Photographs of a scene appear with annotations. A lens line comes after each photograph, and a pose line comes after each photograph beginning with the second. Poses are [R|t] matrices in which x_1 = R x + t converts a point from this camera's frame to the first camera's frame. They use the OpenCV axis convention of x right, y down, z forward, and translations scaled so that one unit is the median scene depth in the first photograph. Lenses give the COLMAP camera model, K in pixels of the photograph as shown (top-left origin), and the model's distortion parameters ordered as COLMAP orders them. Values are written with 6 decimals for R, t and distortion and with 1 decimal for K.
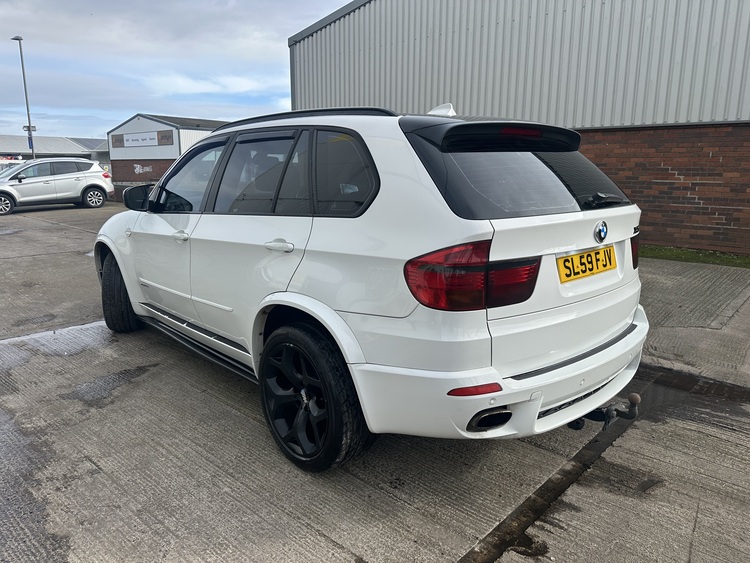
lens RADIAL K [[533.5, 0, 376.5], [0, 533.5, 283.0], [0, 0, 1]] dist [-0.011081, 0.000346]
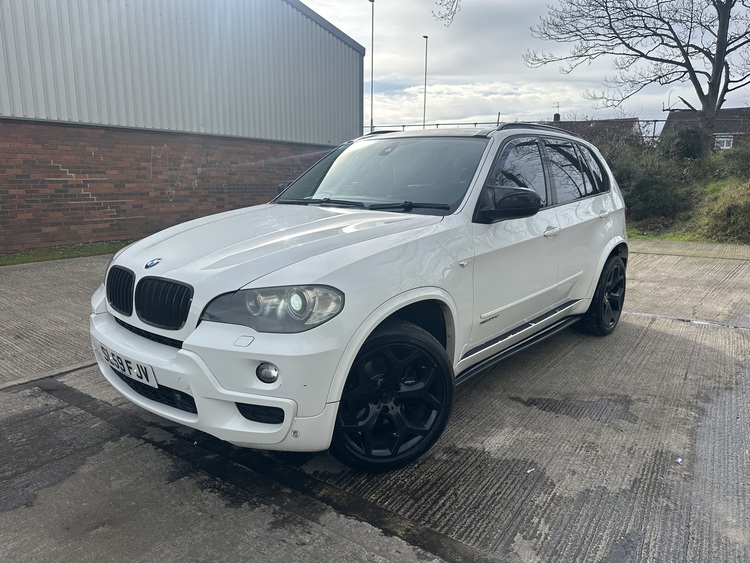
lens RADIAL K [[533.5, 0, 376.3], [0, 533.5, 286.1], [0, 0, 1]] dist [-0.011081, 0.000346]
pose [[-0.126635, -0.205496, 0.970430, -0.550817], [0.196636, 0.953692, 0.227611, -0.117747], [-0.972264, 0.219644, -0.080363, 0.585320]]
